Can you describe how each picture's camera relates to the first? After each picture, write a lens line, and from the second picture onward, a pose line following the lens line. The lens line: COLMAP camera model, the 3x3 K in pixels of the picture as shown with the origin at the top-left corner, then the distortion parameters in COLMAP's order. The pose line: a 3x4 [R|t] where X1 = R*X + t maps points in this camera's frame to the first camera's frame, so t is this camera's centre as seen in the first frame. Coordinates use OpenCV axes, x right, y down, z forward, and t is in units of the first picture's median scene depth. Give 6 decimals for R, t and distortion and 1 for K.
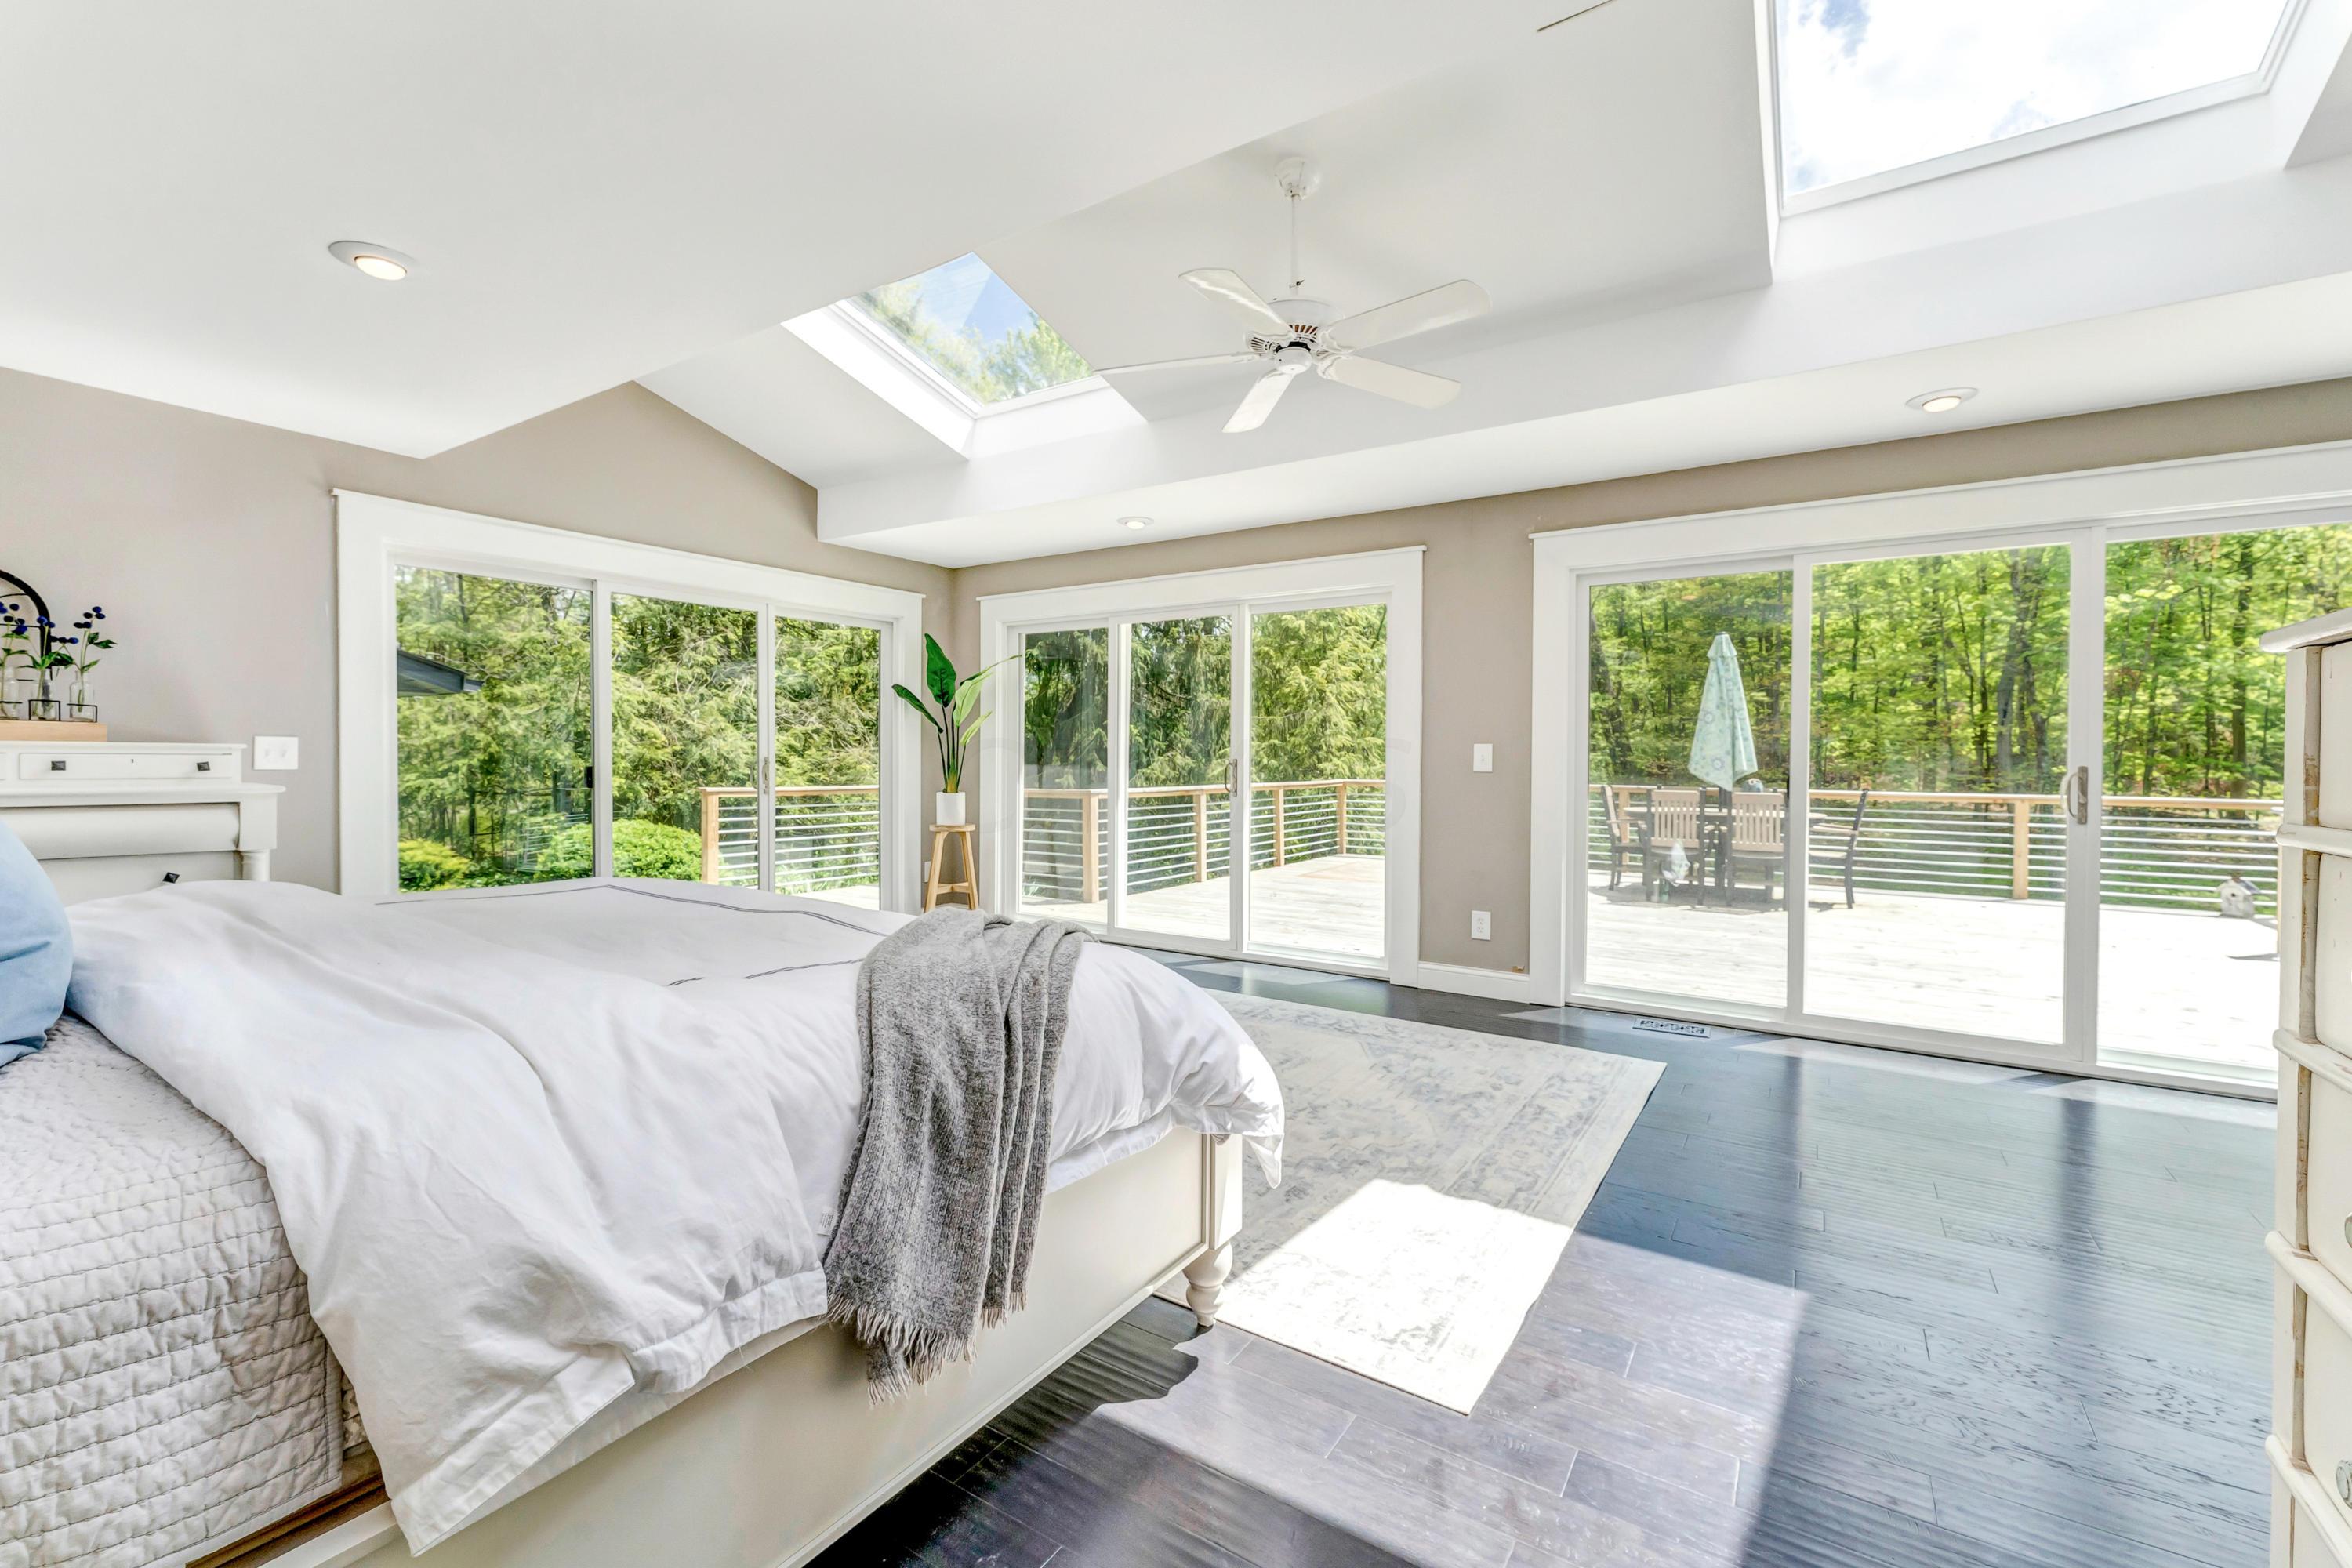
lens RADIAL K [[969.3, 0, 1193.6], [0, 969.3, 784.3], [0, 0, 1]] dist [-0.003954, -0.000682]
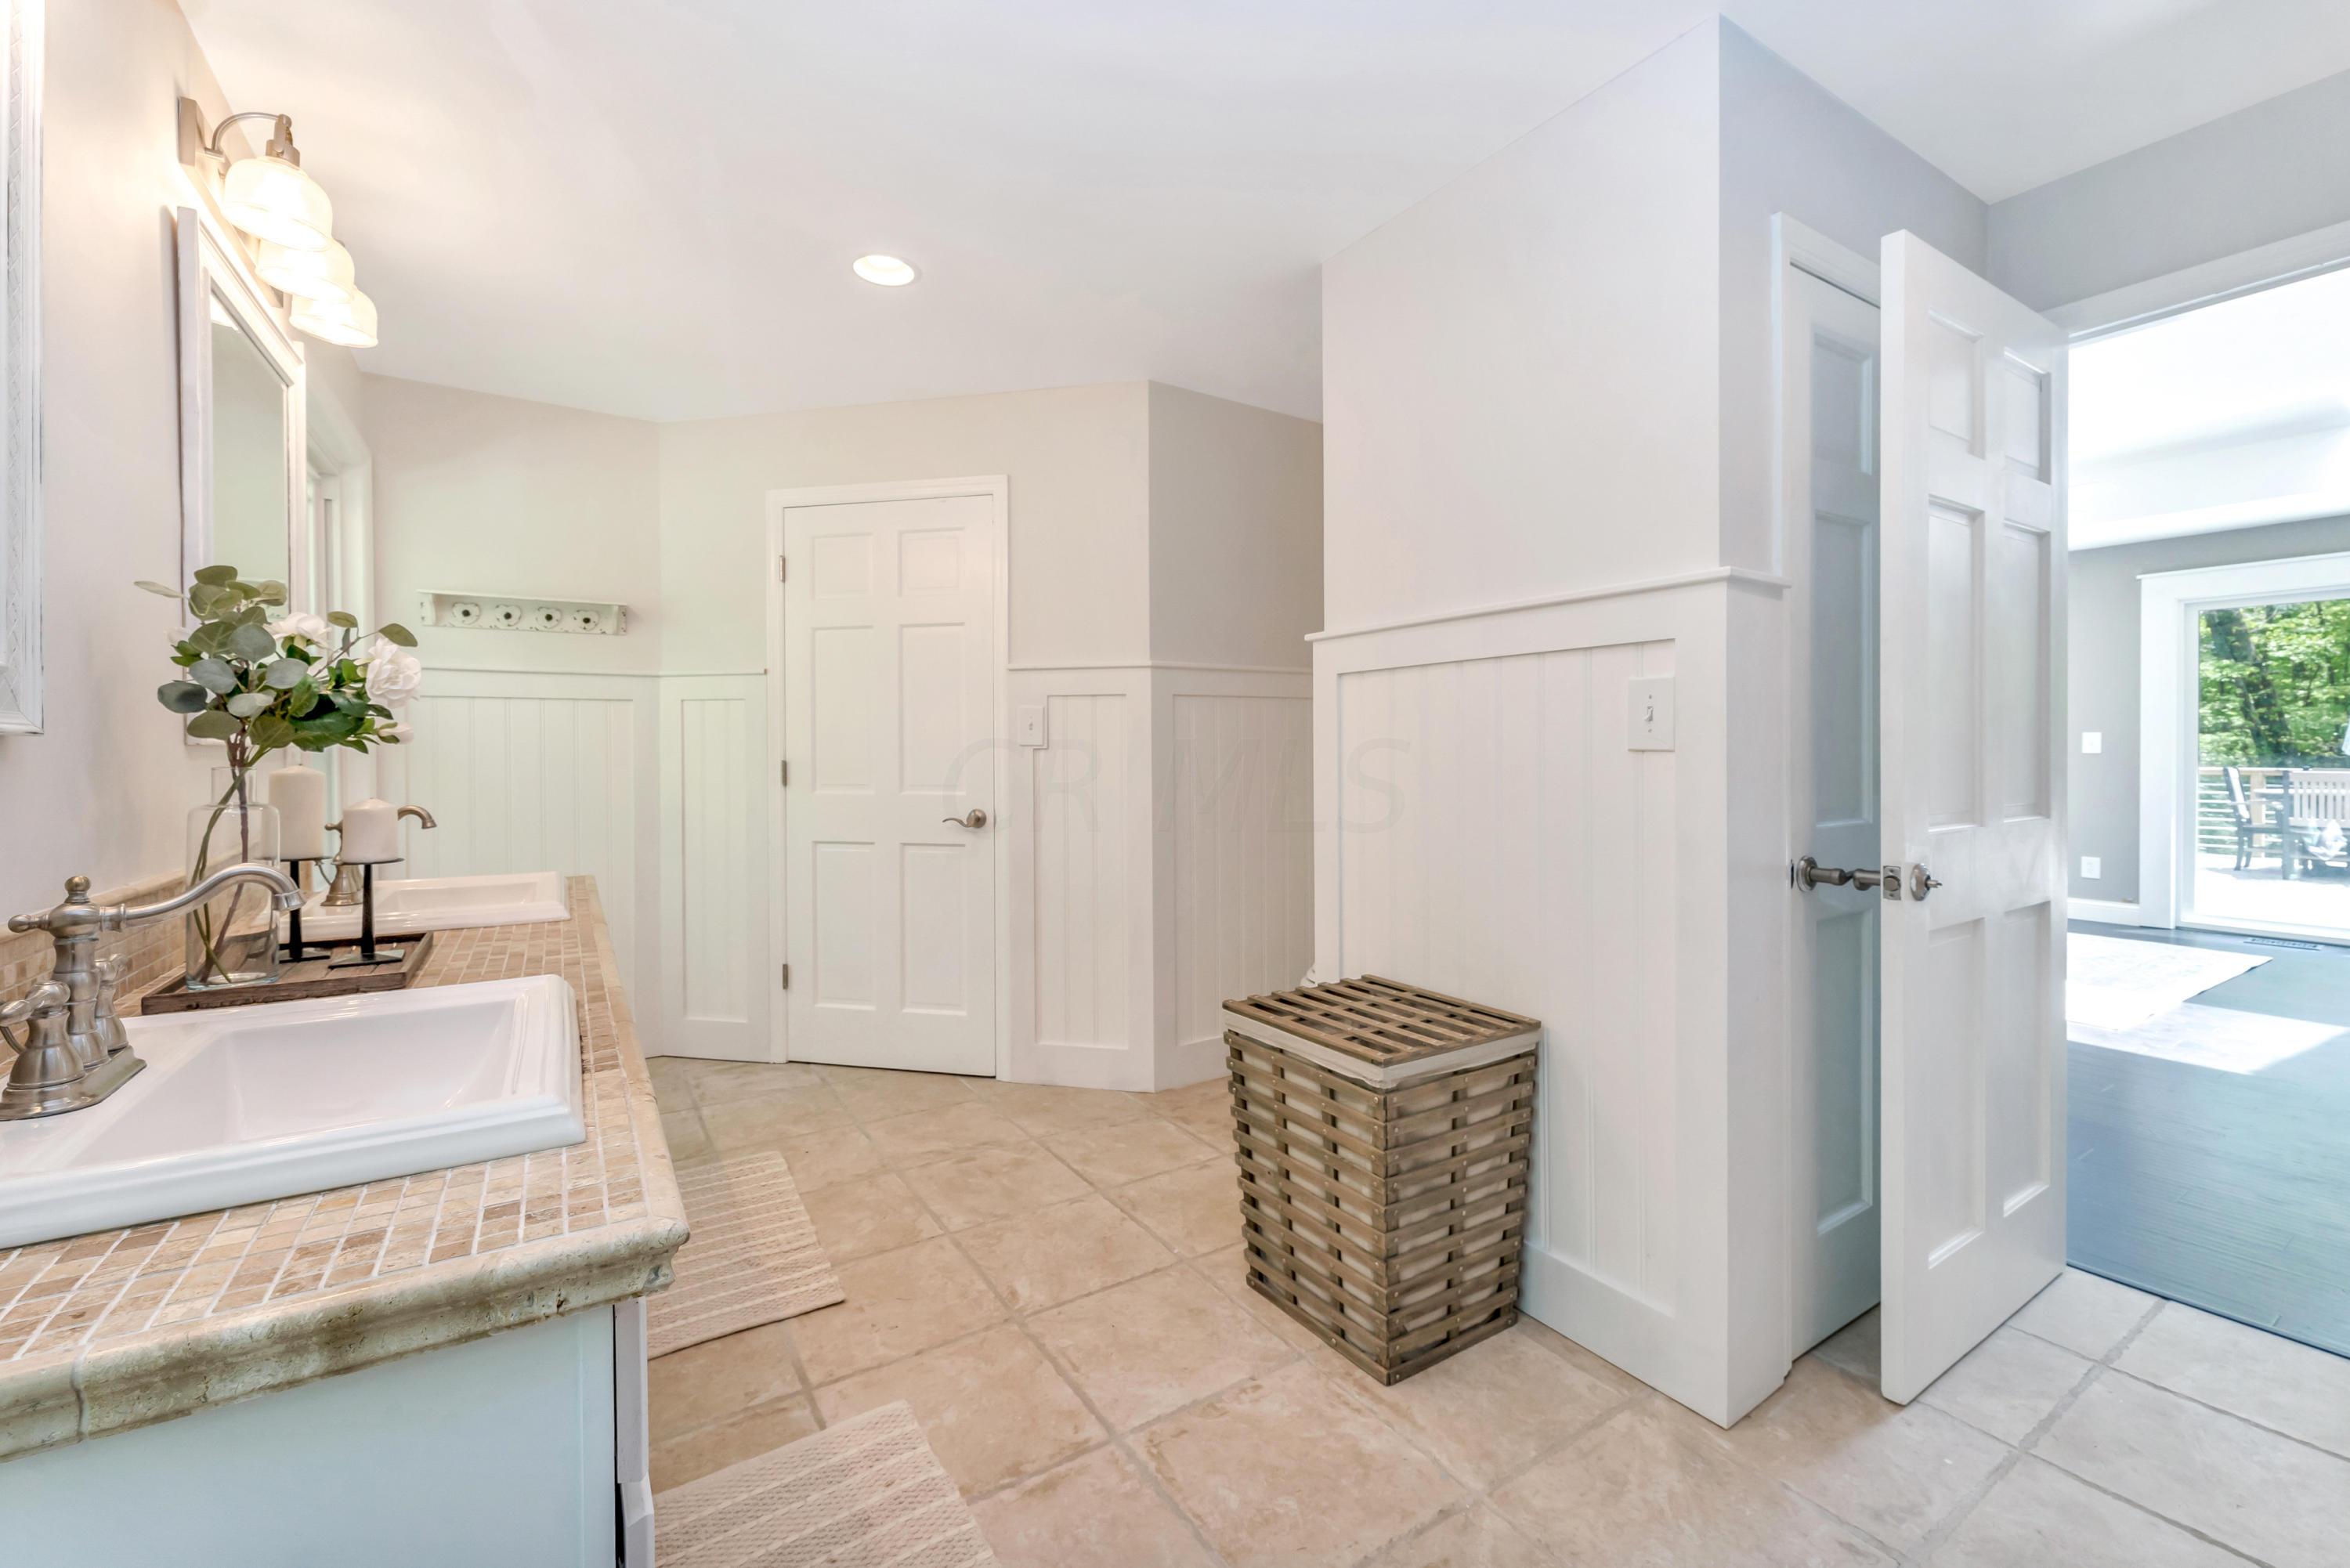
lens RADIAL K [[968.4, 0, 1155.9], [0, 968.4, 768.0], [0, 0, 1]] dist [-0.003954, -0.000682]
pose [[0.901220, -0.003214, -0.433350, -0.144218], [0.000057, 0.999973, -0.007298, 0.008584], [0.433362, 0.006553, 0.901196, -0.379585]]
